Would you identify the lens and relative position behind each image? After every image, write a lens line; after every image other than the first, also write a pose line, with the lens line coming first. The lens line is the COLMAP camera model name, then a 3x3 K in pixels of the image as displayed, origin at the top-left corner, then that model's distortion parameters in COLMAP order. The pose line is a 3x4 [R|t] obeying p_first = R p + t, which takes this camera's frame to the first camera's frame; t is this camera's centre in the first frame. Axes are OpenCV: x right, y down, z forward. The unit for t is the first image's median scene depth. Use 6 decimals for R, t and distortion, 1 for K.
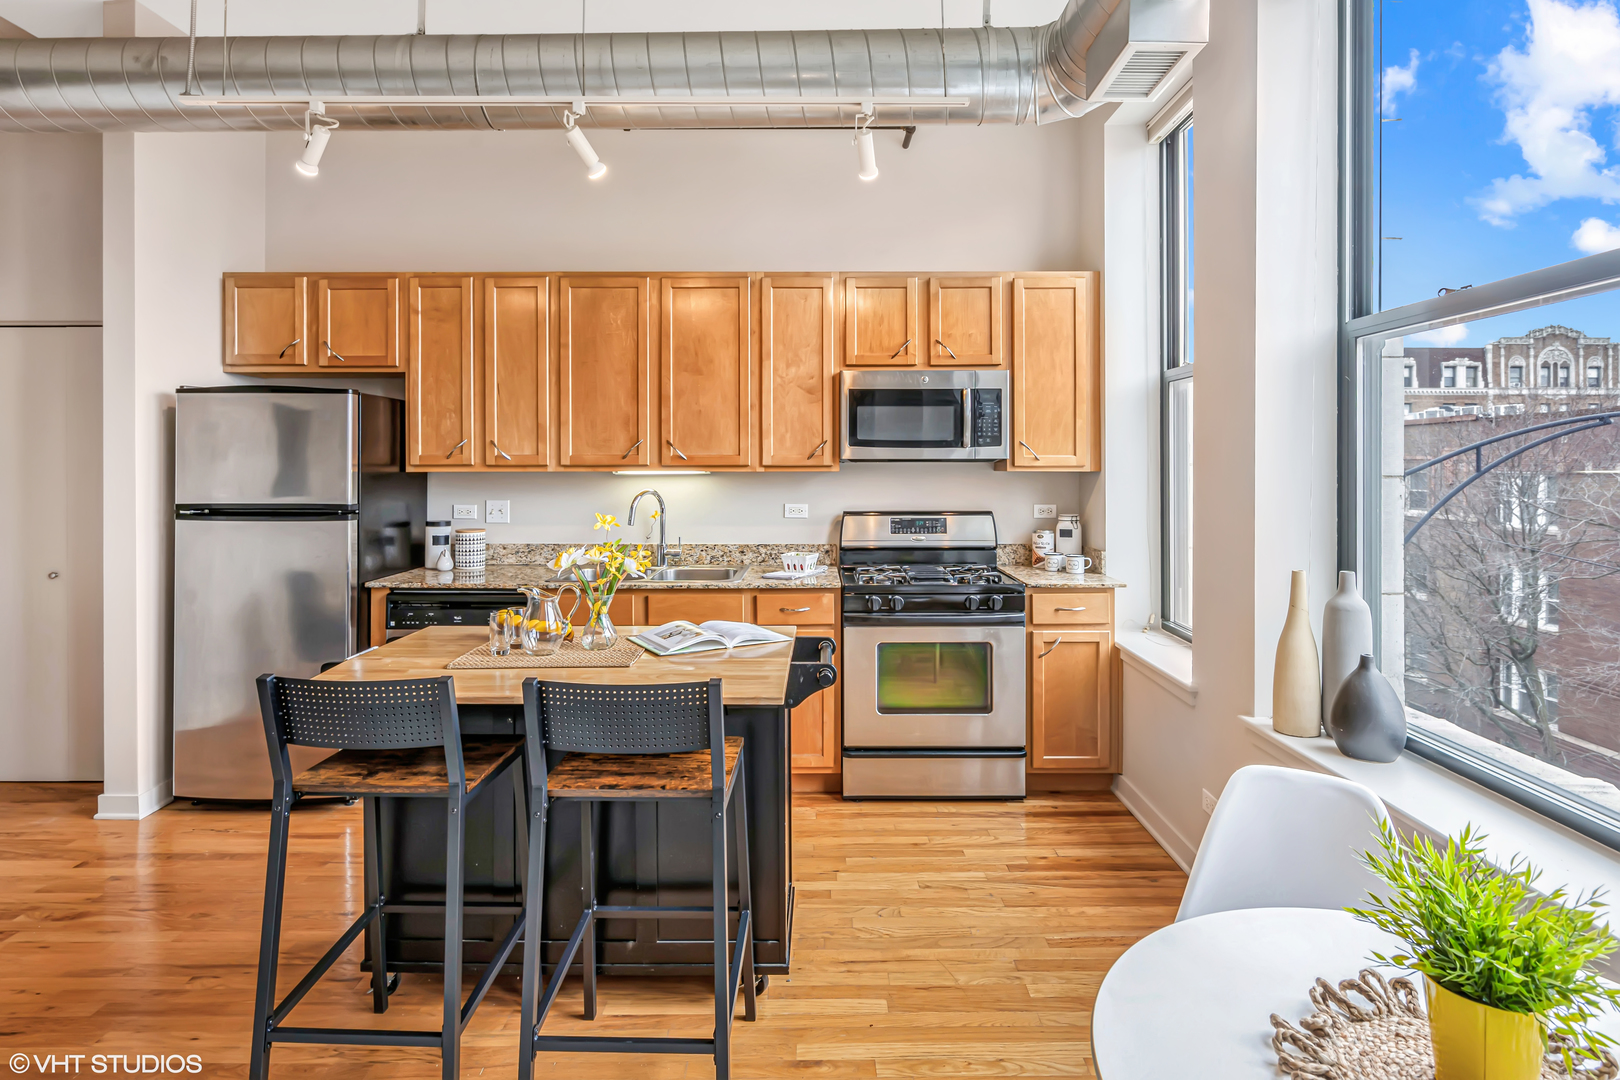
lens RADIAL K [[913.8, 0, 785.5], [0, 913.8, 457.0], [0, 0, 1]] dist [0.003824, 0.000597]
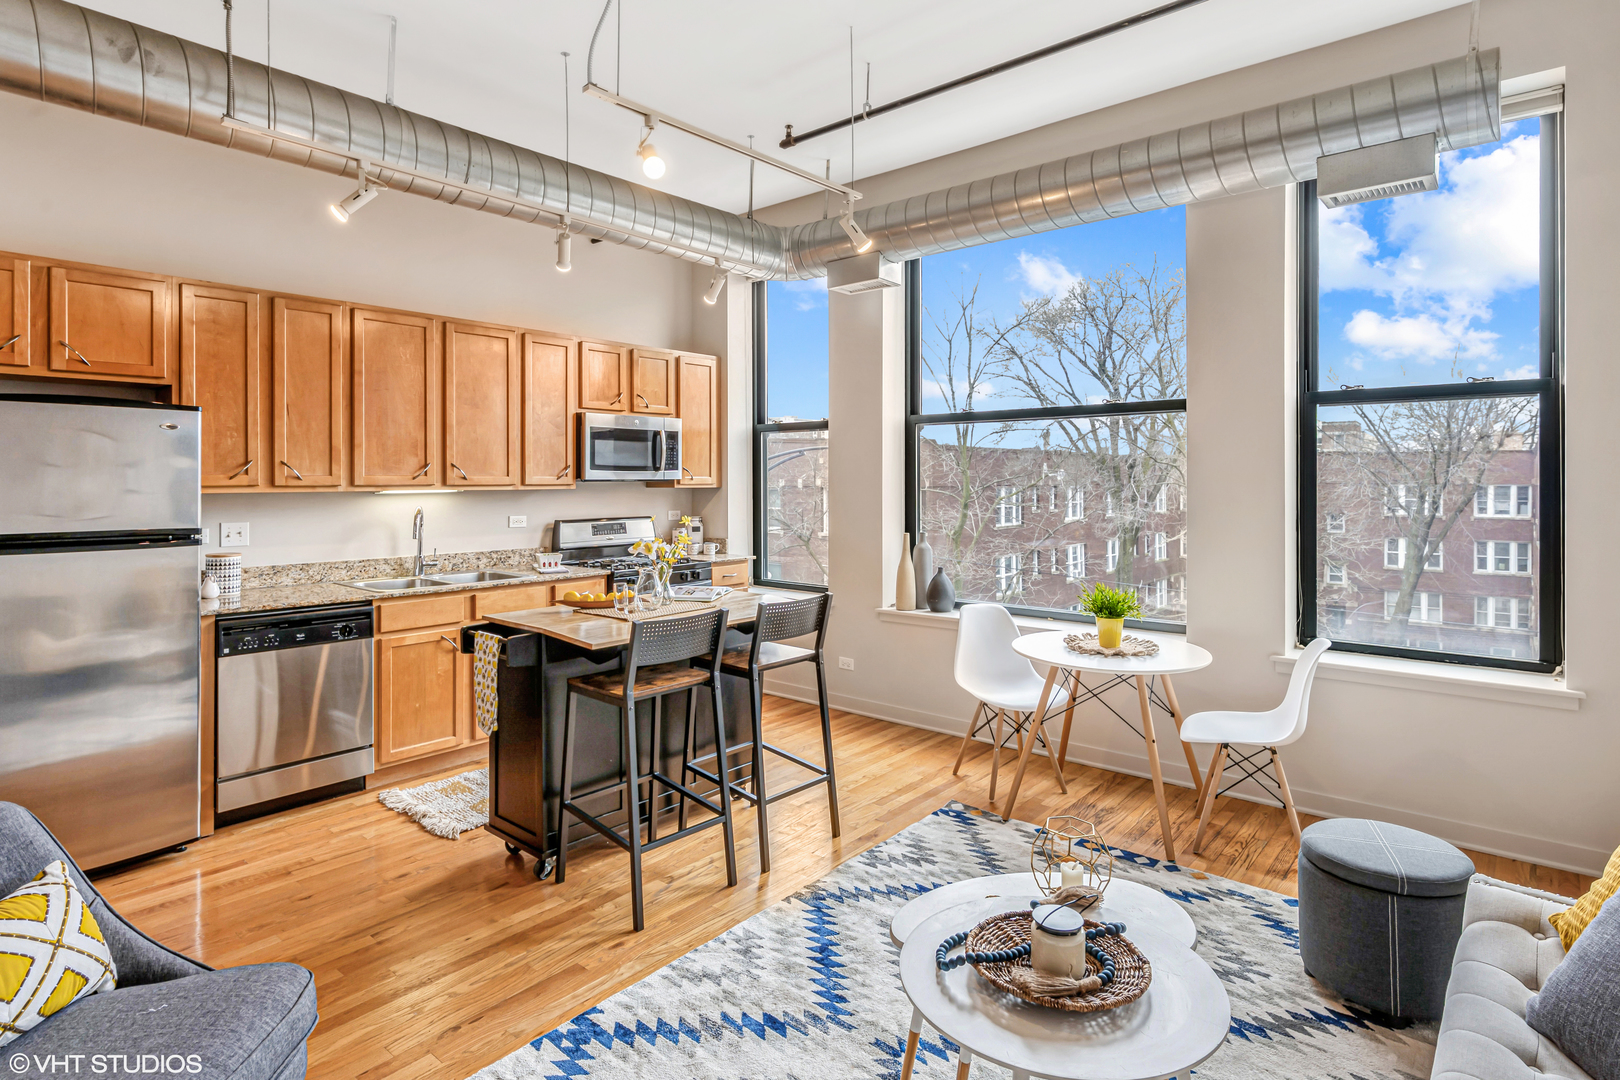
lens RADIAL K [[850.7, 0, 812.3], [0, 850.7, 496.5], [0, 0, 1]] dist [-0.002152, -0.000066]
pose [[0.641400, -0.016847, 0.767022, -0.661498], [0.004574, 0.999825, 0.018135, 0.006321], [-0.767193, -0.008123, 0.641365, -0.040590]]
